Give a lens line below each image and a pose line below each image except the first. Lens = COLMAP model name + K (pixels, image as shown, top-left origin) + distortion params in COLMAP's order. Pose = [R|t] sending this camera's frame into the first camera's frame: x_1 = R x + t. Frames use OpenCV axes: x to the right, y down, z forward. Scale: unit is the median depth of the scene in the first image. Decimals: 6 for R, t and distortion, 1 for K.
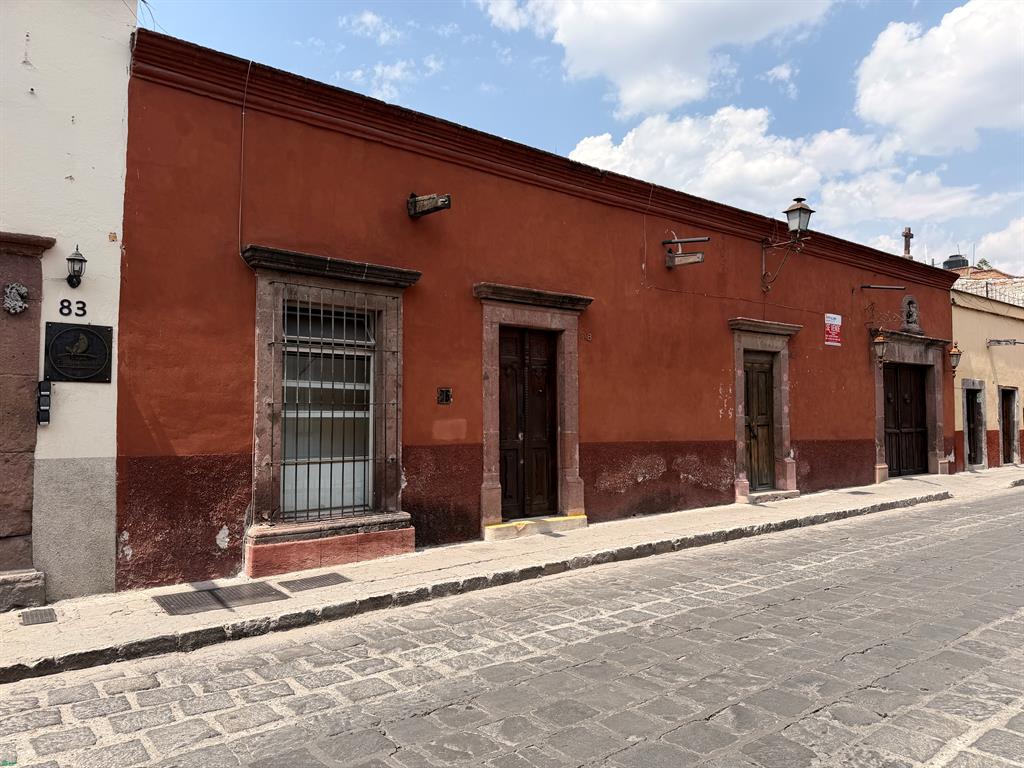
lens RADIAL K [[727.6, 0, 519.4], [0, 727.6, 385.6], [0, 0, 1]] dist [0.032251, -0.047592]
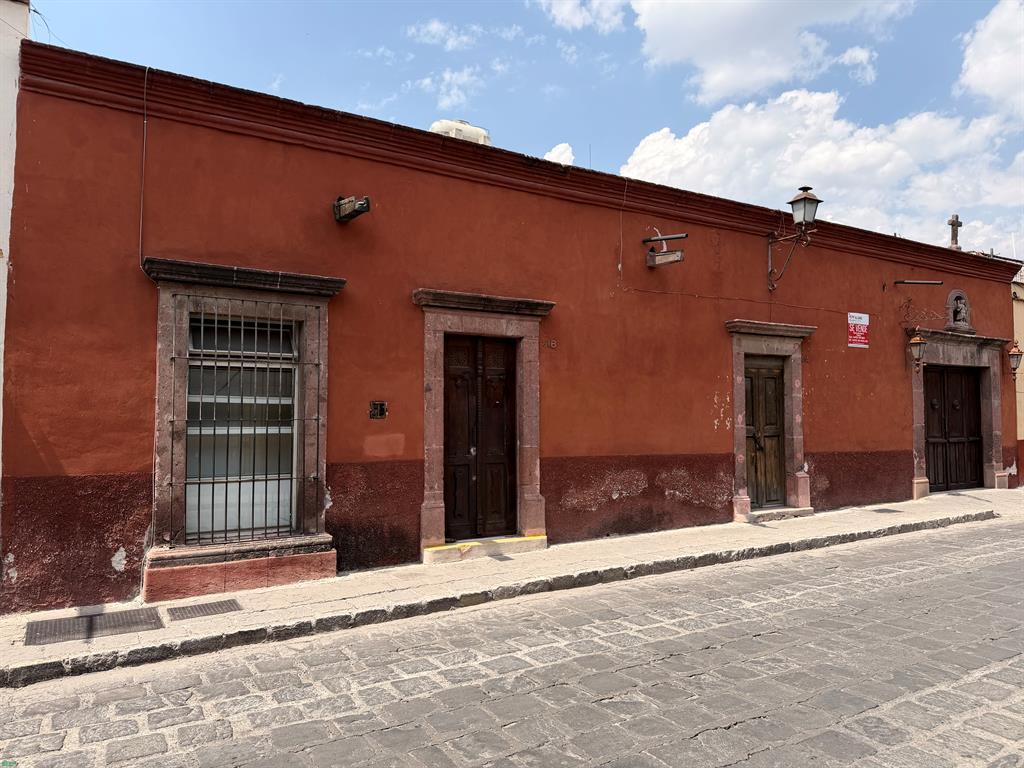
lens RADIAL K [[727.6, 0, 520.1], [0, 727.6, 383.1], [0, 0, 1]] dist [0.032251, -0.047592]
pose [[0.993314, -0.007048, -0.115231, 0.149279], [0.006524, 0.999967, -0.004918, -0.011451], [0.115261, 0.004133, 0.993327, 0.063184]]
